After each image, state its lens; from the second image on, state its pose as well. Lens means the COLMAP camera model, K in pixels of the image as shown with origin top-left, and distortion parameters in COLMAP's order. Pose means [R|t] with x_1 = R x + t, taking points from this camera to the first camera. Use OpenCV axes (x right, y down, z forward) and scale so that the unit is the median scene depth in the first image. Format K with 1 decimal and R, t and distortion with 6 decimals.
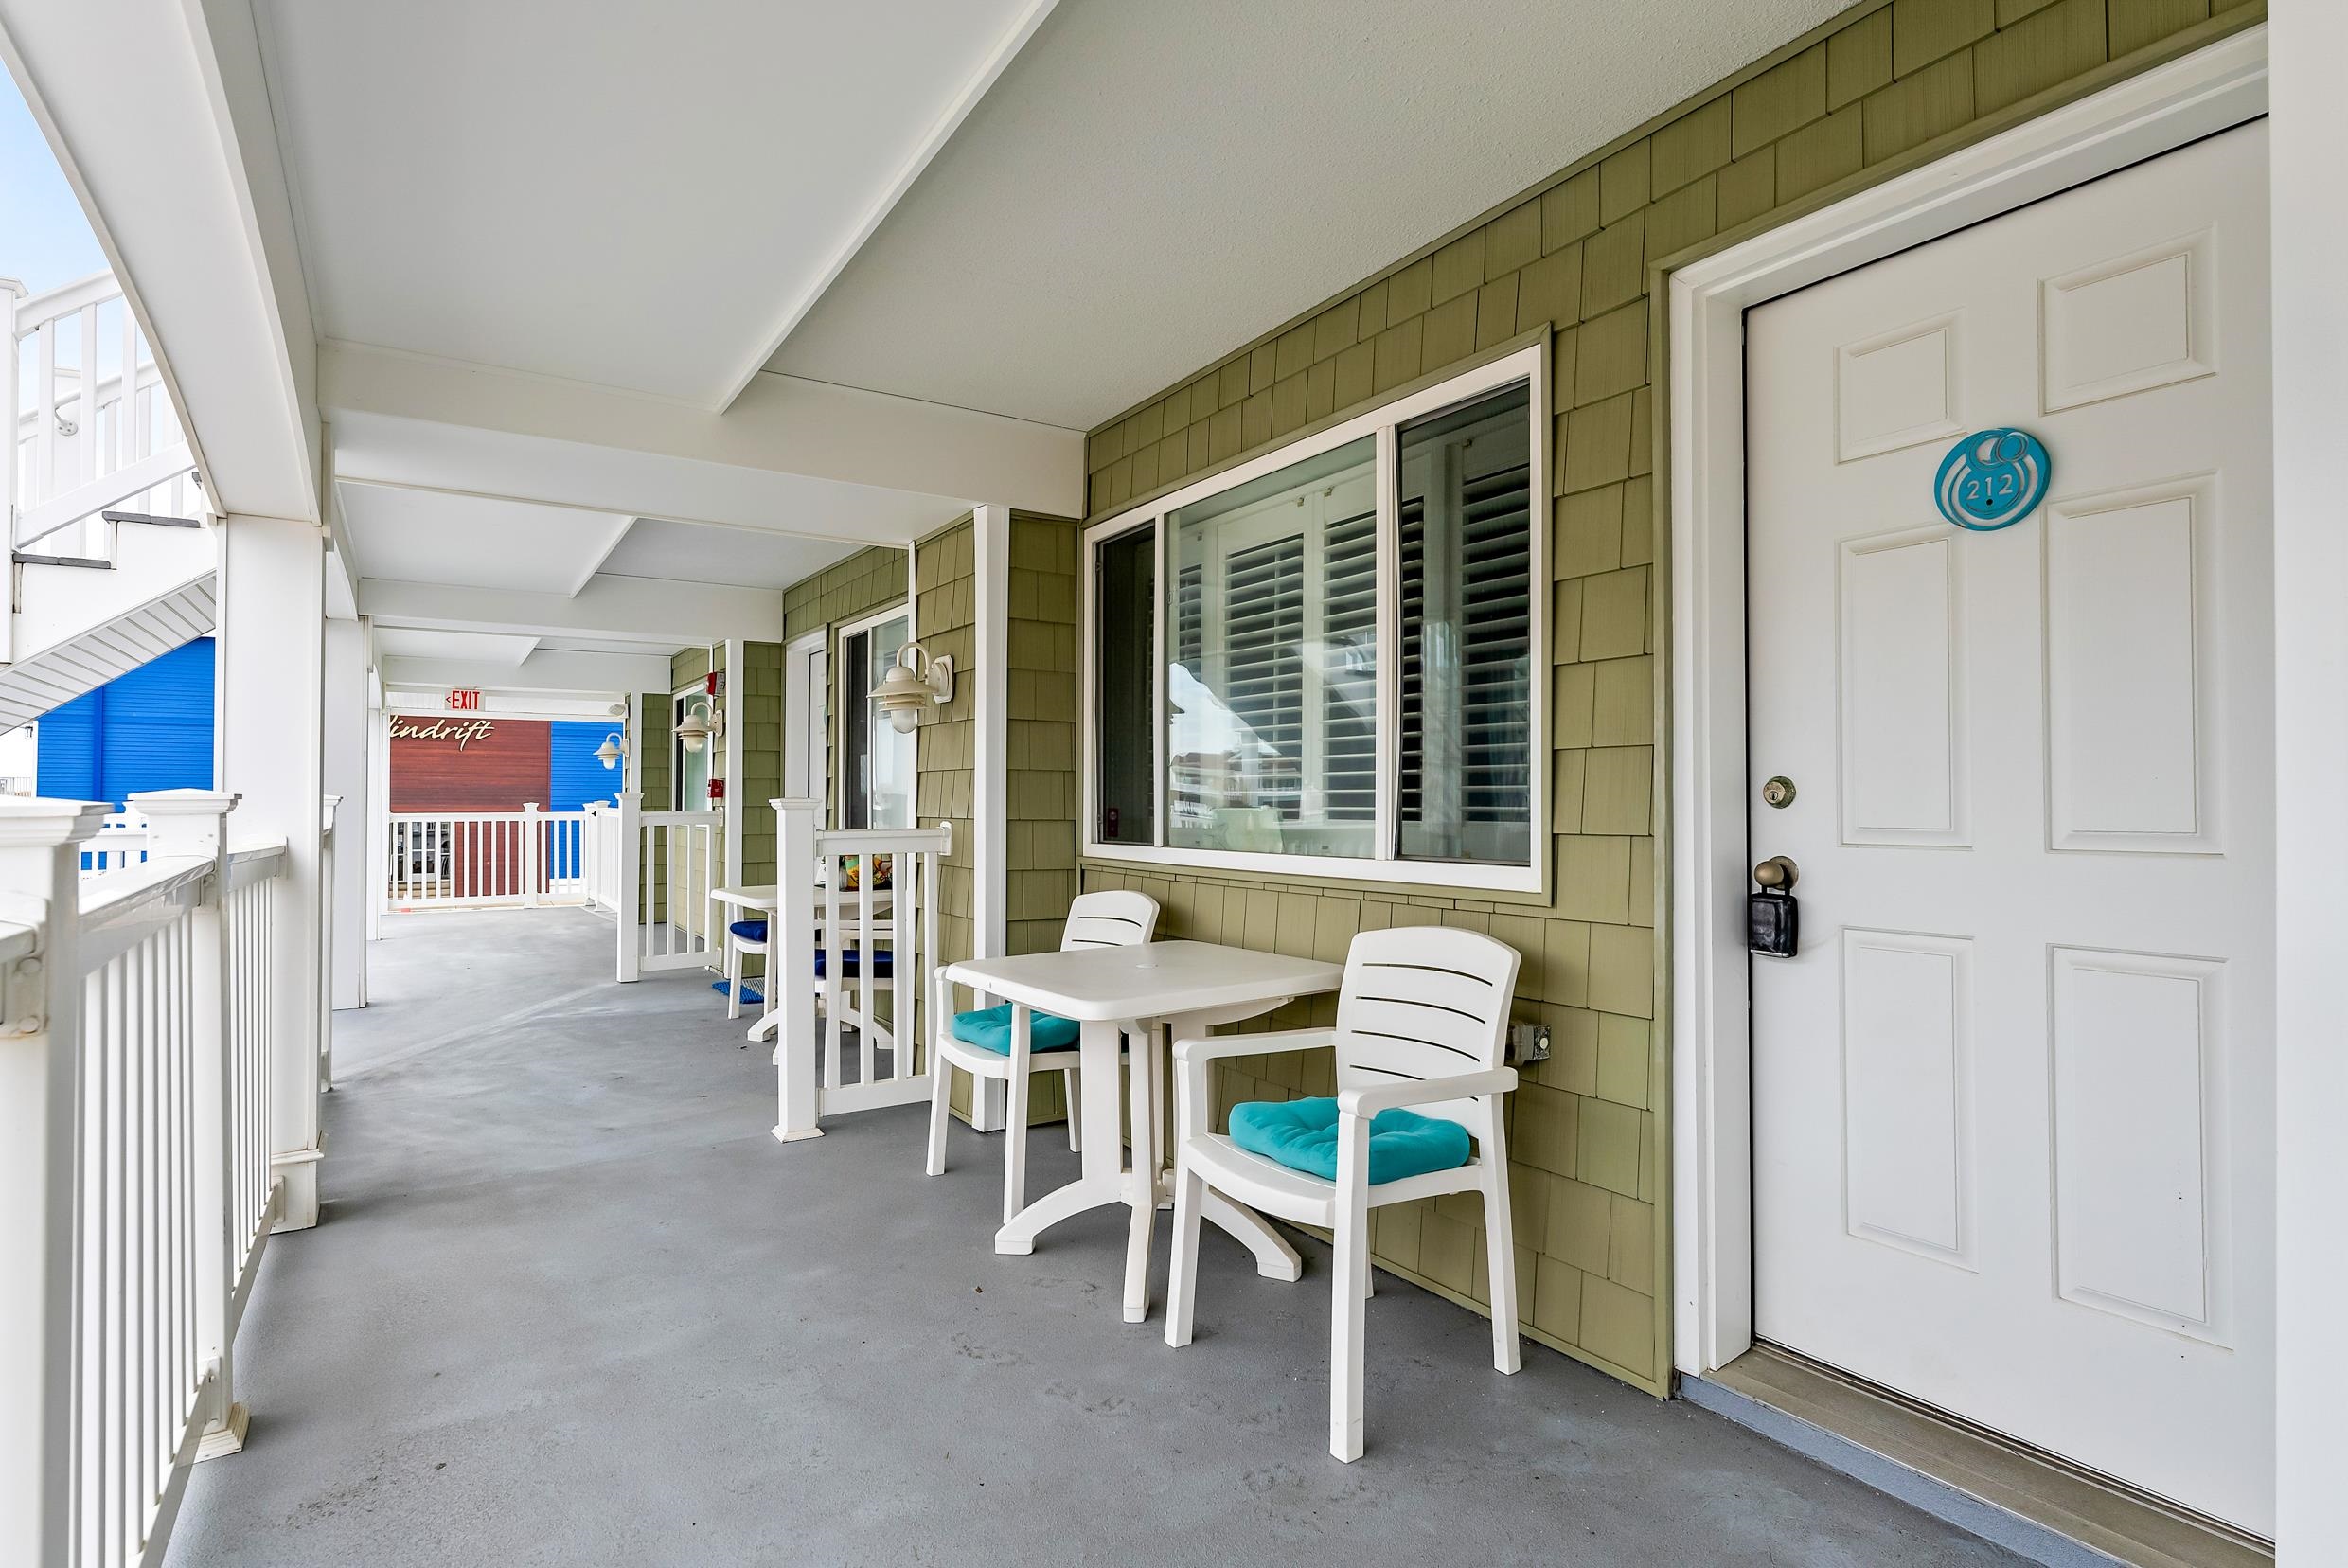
lens RADIAL K [[1232.9, 0, 1174.0], [0, 1232.9, 784.0], [0, 0, 1]] dist [-0.001146, 0.000035]
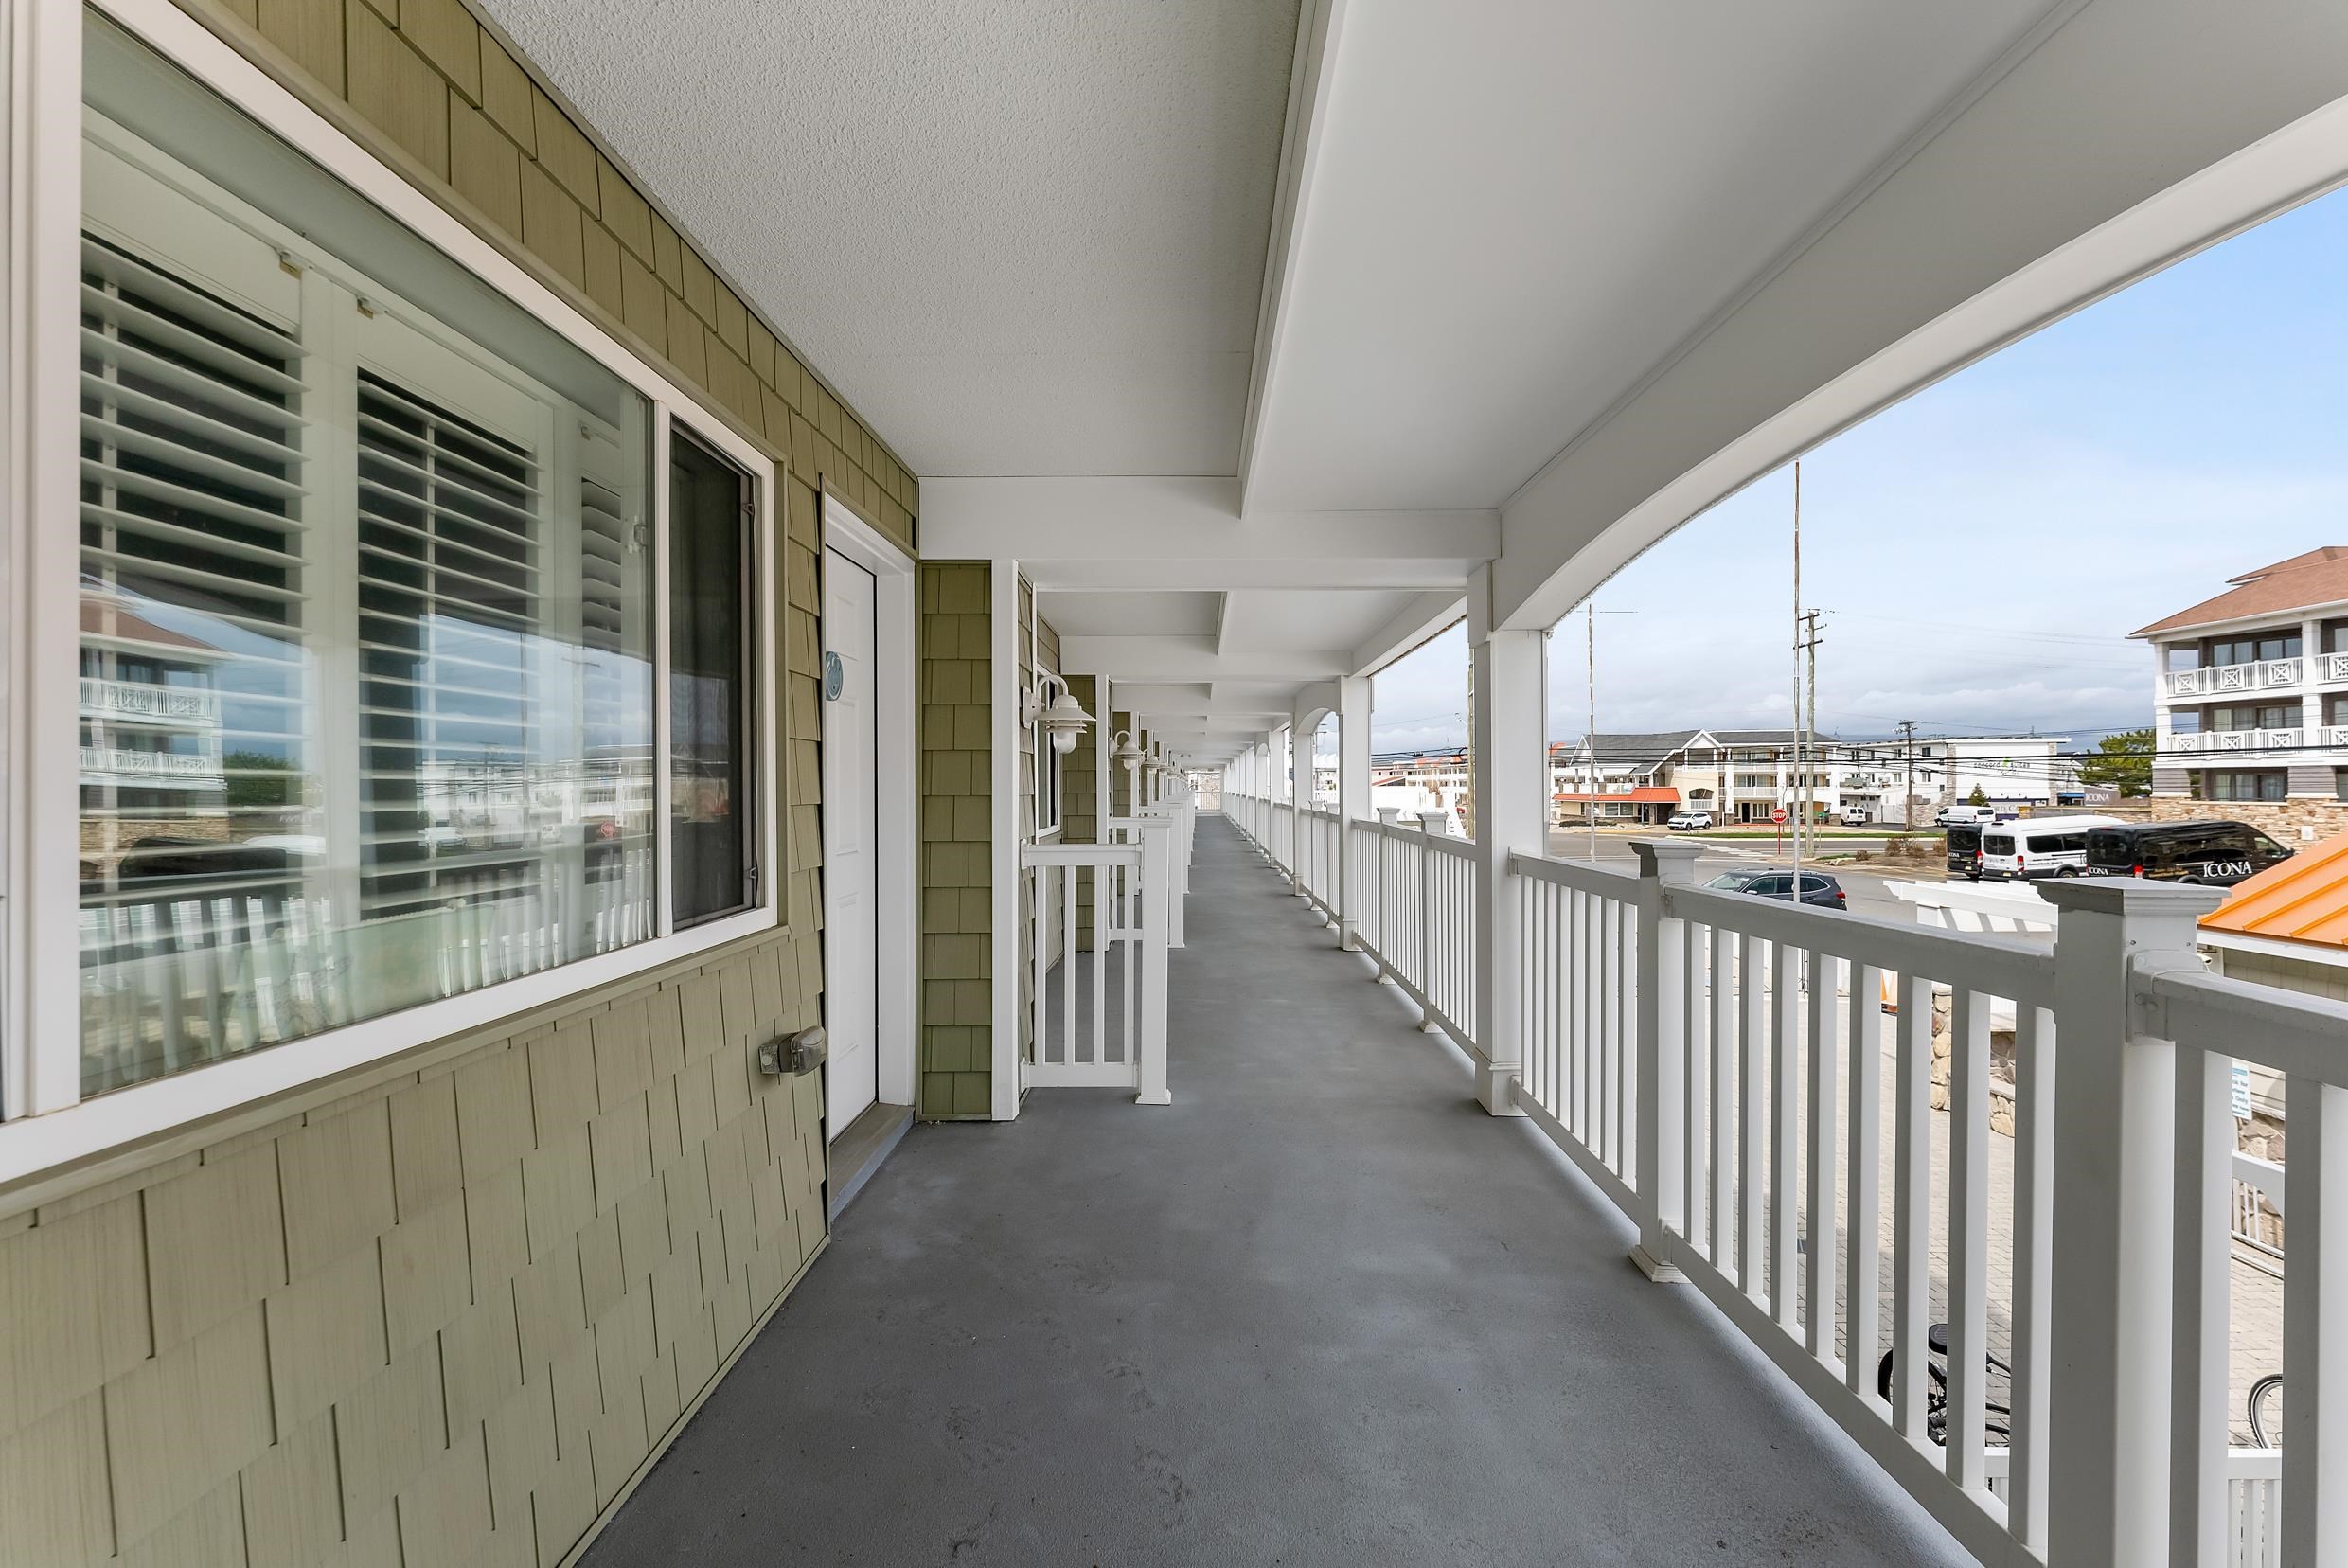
lens RADIAL K [[954.7, 0, 1174.0], [0, 954.7, 784.0], [0, 0, 1]] dist [-0.000014, -0.000029]
pose [[-0.830753, 0.002217, 0.556637, -0.562754], [-0.005201, 0.999918, -0.011745, -0.043057], [-0.556617, -0.012652, -0.830673, 1.620908]]
